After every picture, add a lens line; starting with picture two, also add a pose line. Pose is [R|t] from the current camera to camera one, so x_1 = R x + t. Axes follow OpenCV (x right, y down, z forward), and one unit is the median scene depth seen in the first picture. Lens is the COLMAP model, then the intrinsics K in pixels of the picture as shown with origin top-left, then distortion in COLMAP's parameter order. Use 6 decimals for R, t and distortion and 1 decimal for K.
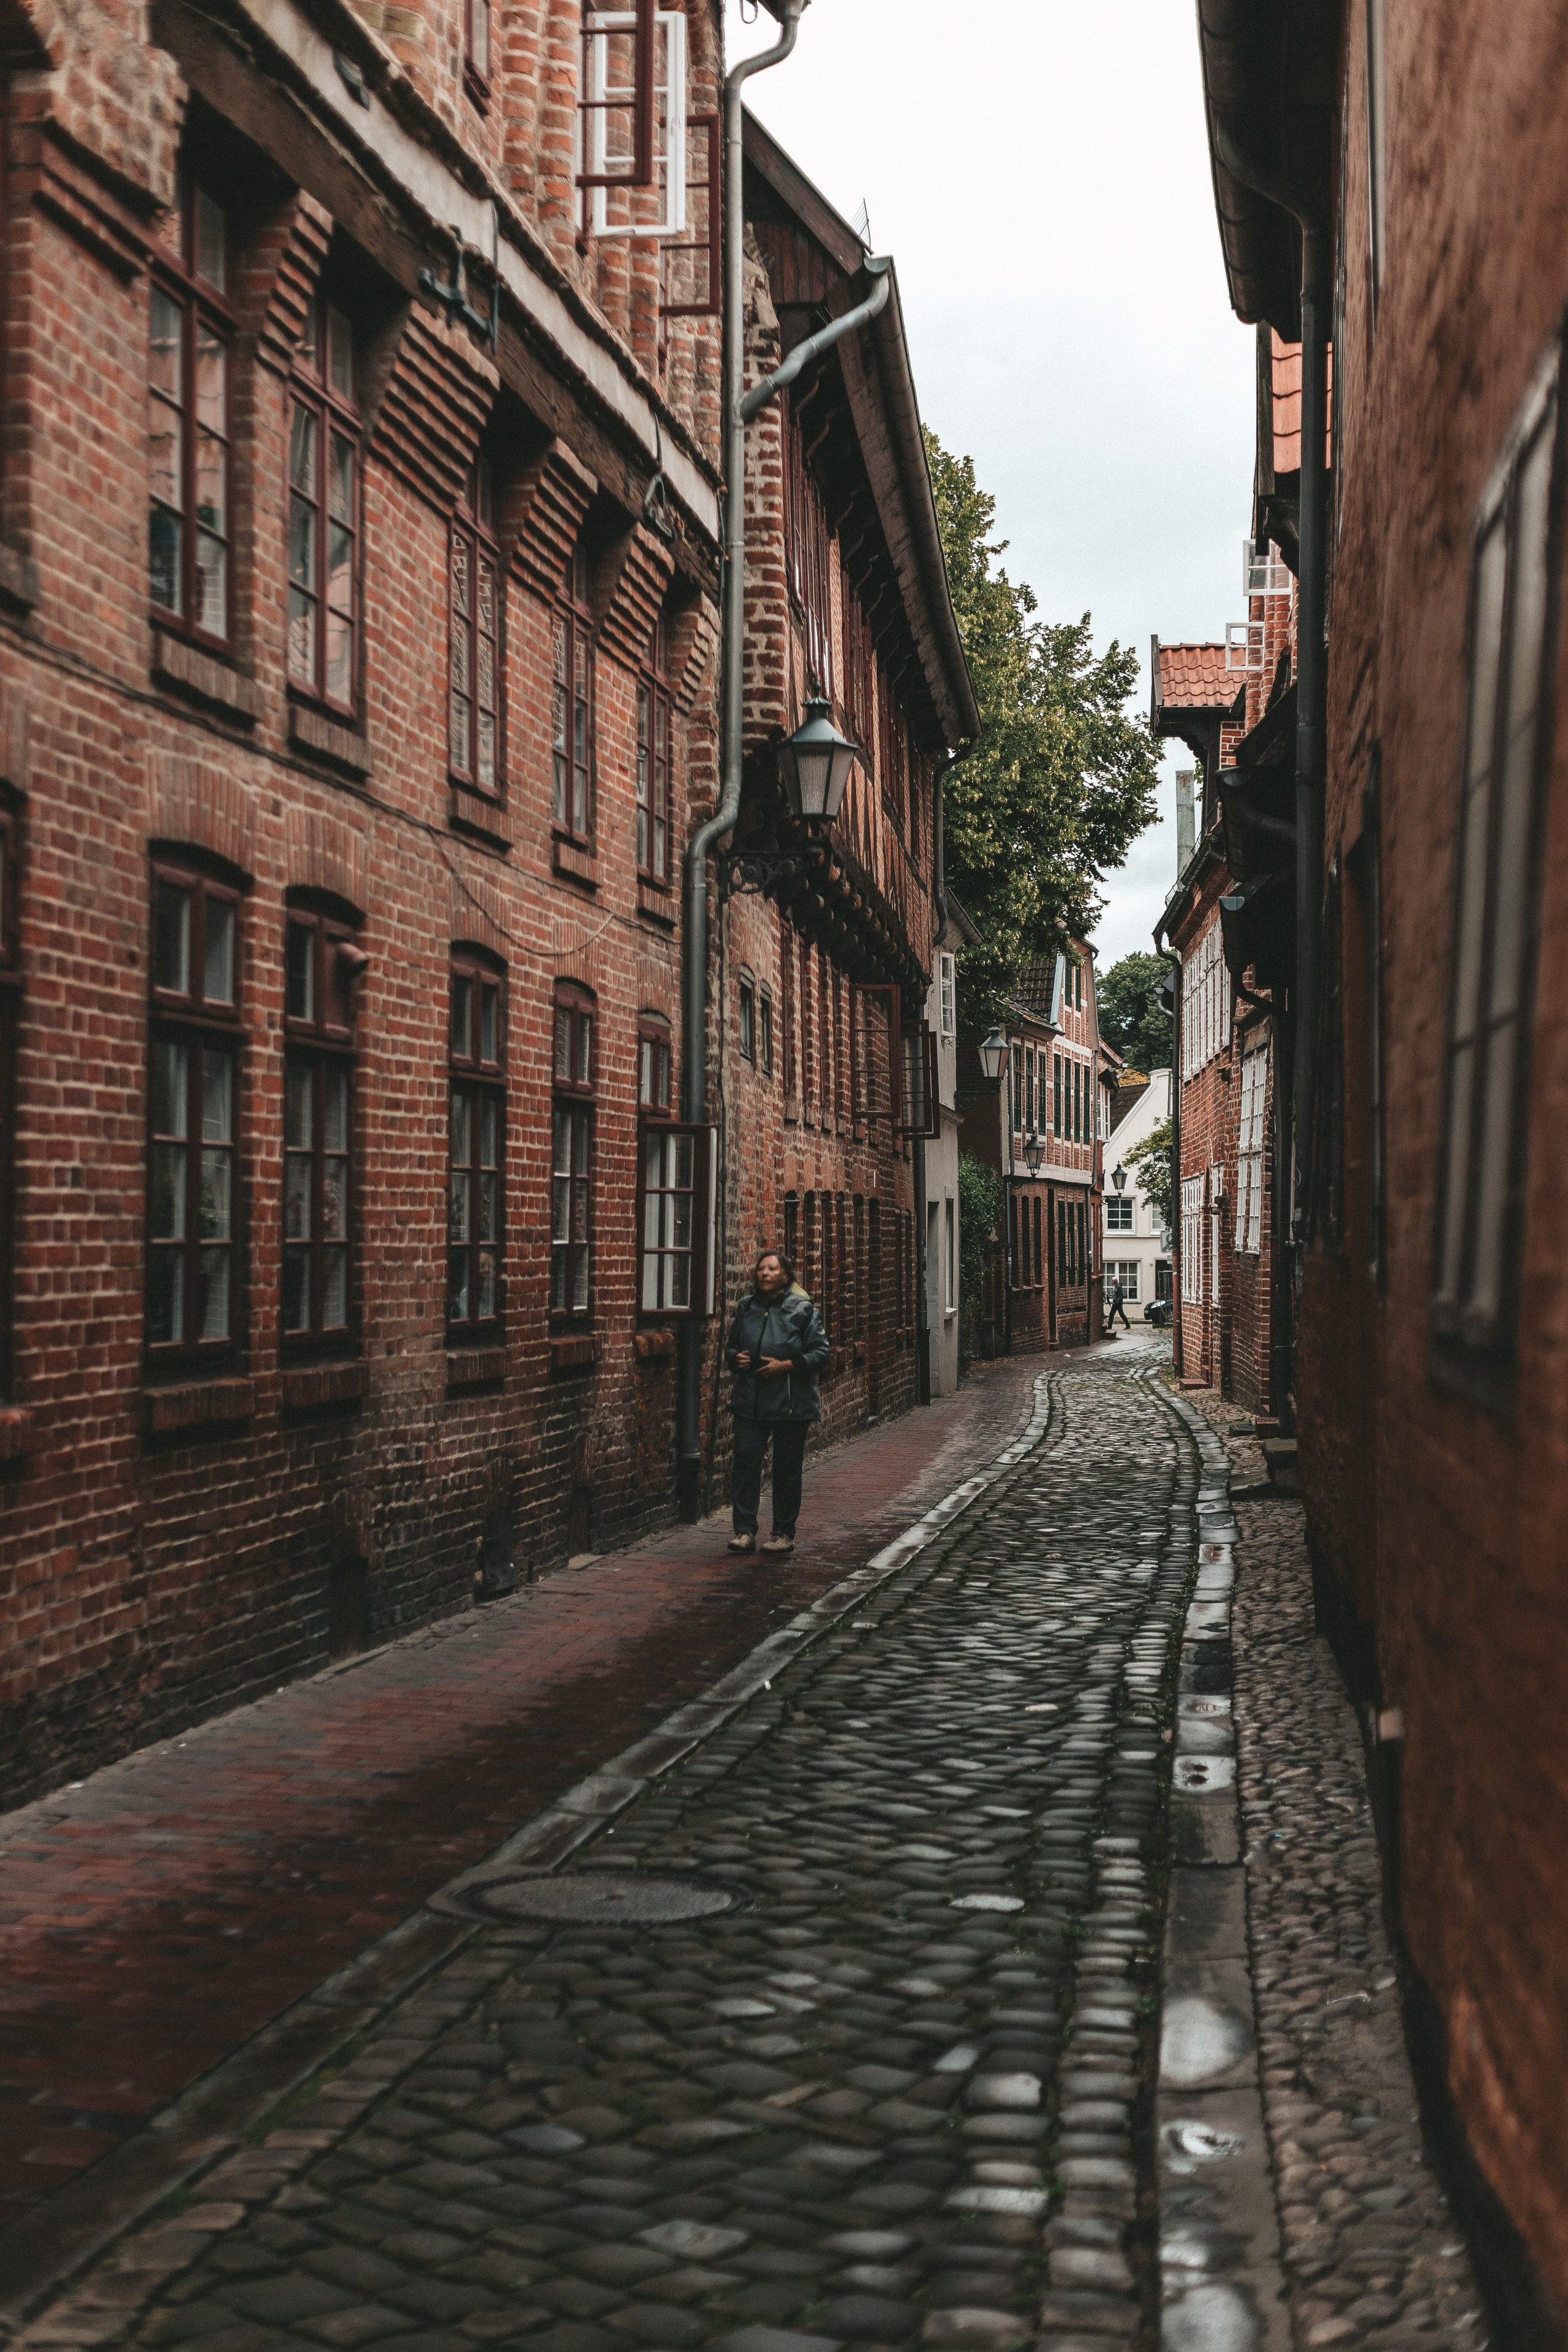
lens RADIAL K [[3434.0, 0, 778.7], [0, 3434.0, 1144.3], [0, 0, 1]] dist [0.040050, 0.003321]
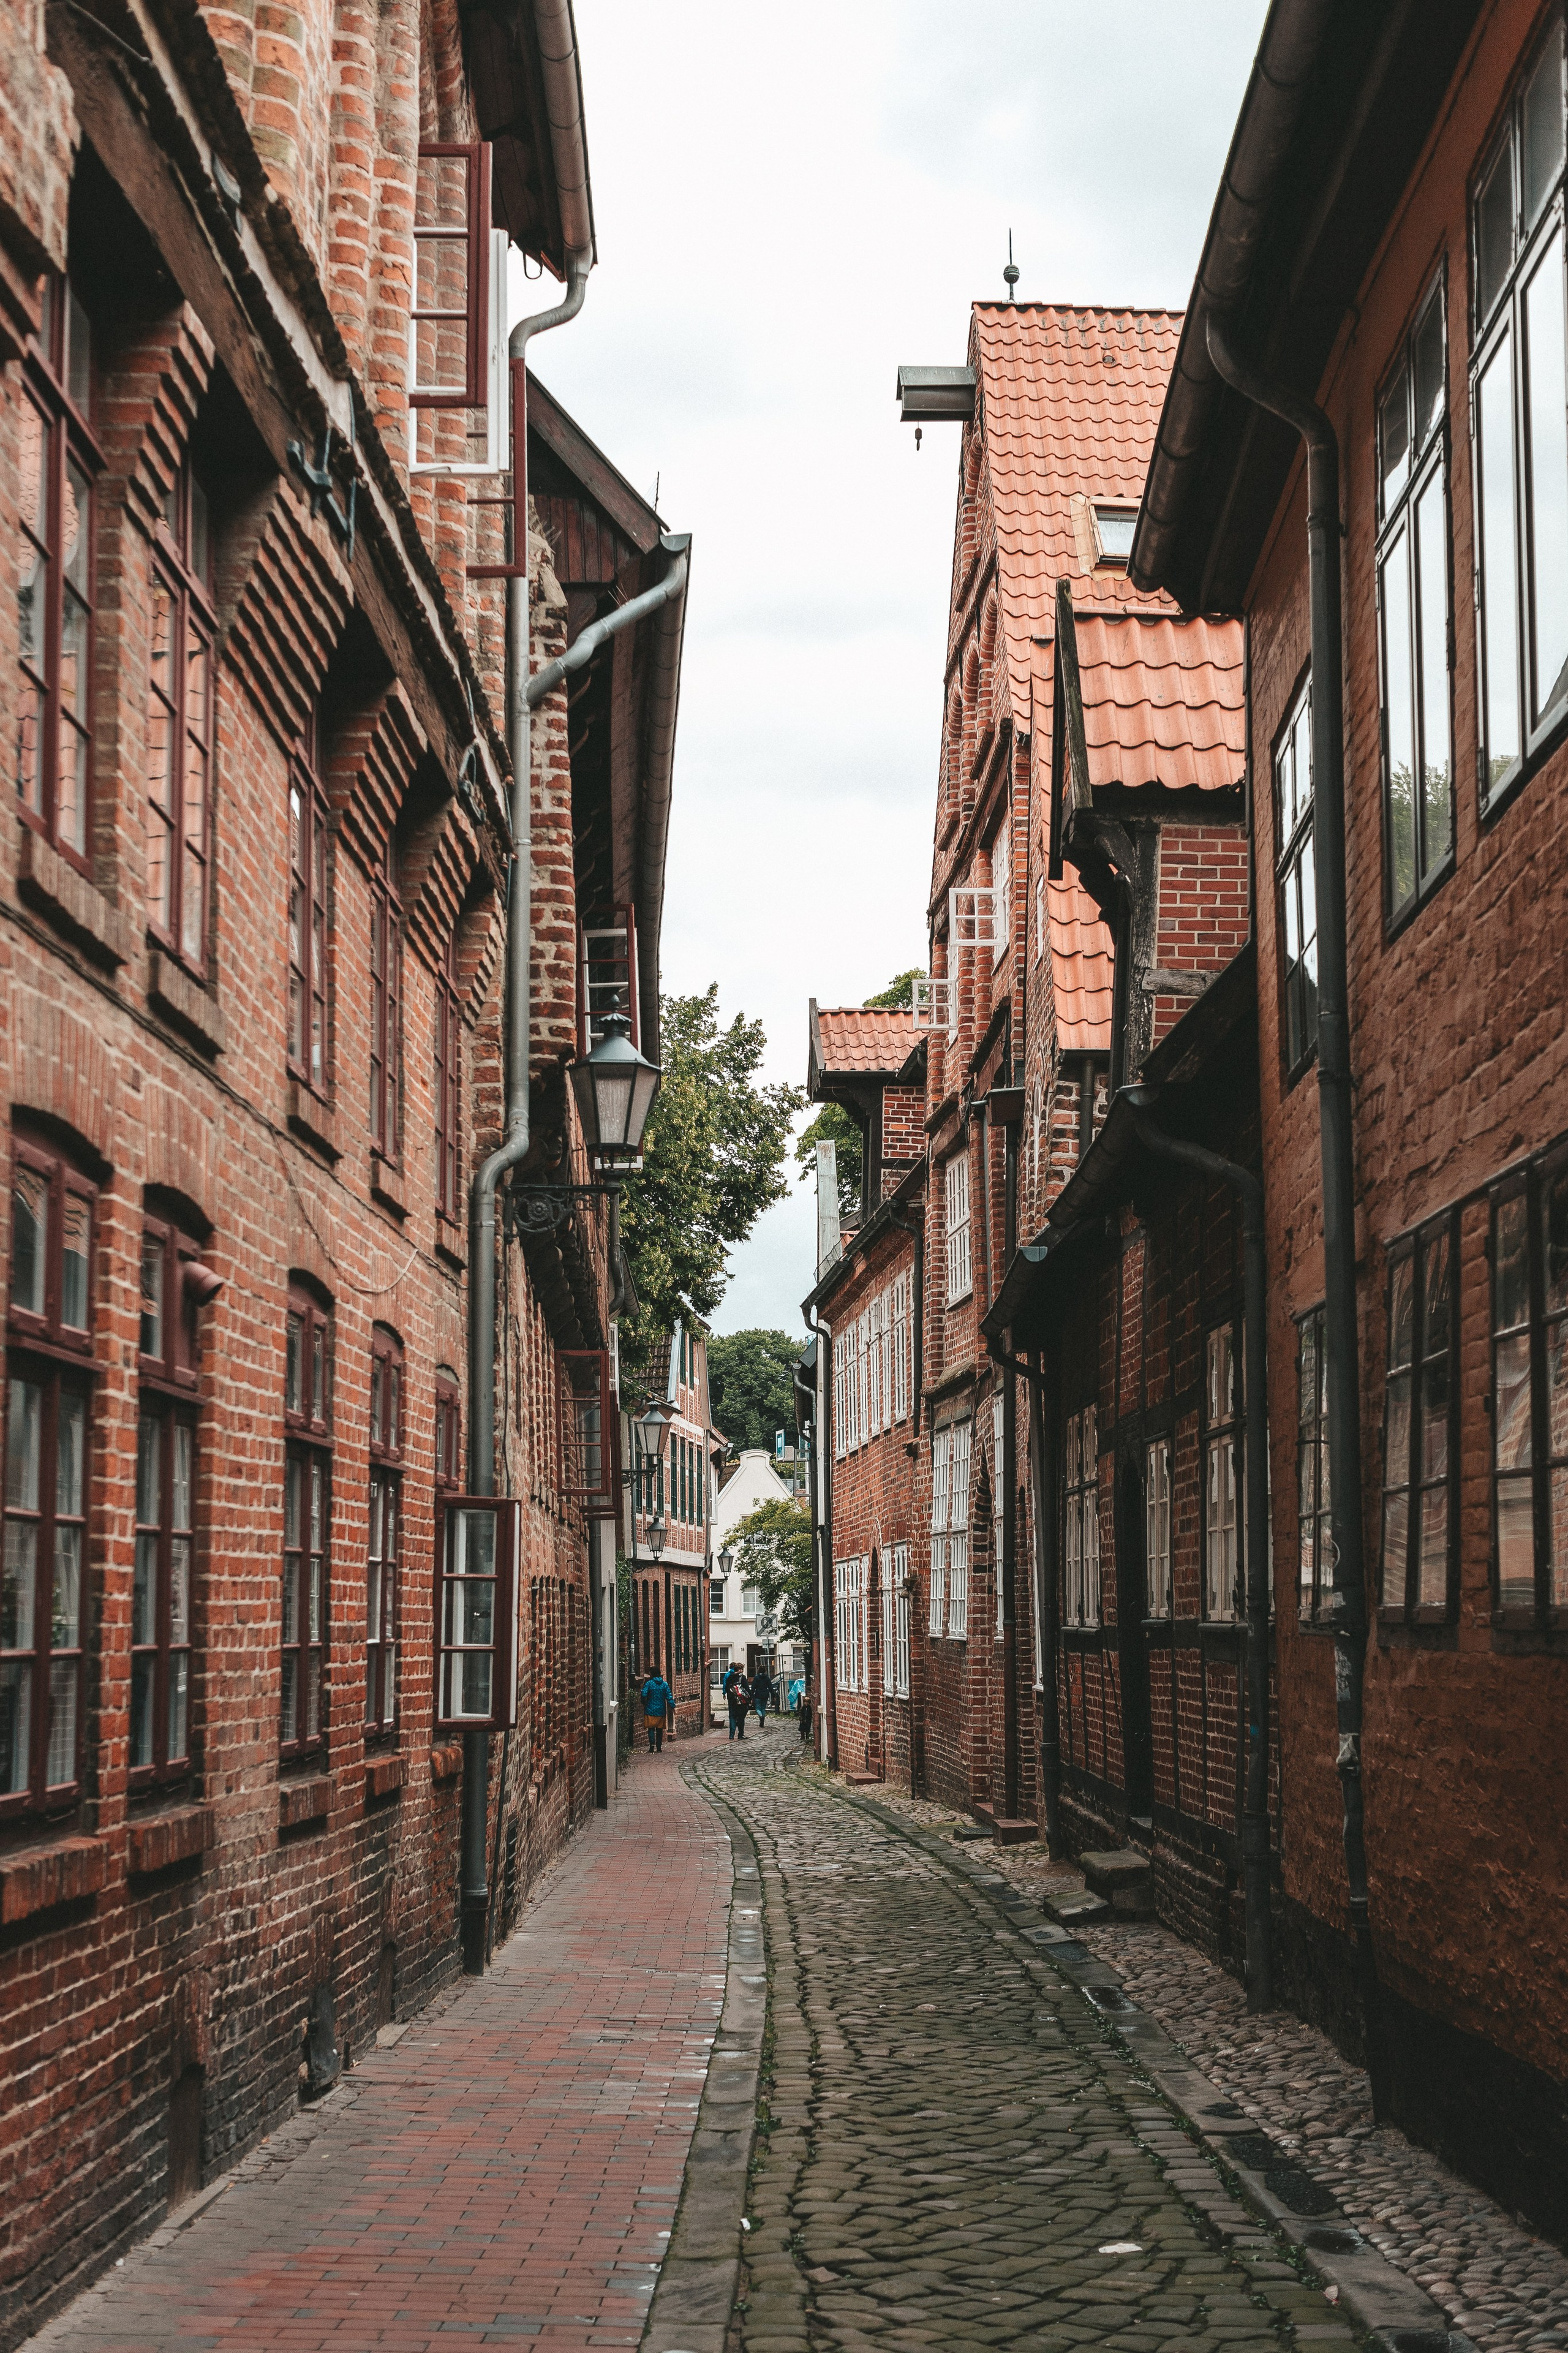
lens RADIAL K [[3435.1, 0, 778.7], [0, 3435.1, 1144.8], [0, 0, 1]] dist [0.040050, 0.003321]
pose [[0.992389, 0.007415, 0.122922, -0.064151], [0.006241, 0.993874, -0.110342, 0.001584], [-0.122987, 0.110269, 0.986263, 0.146722]]
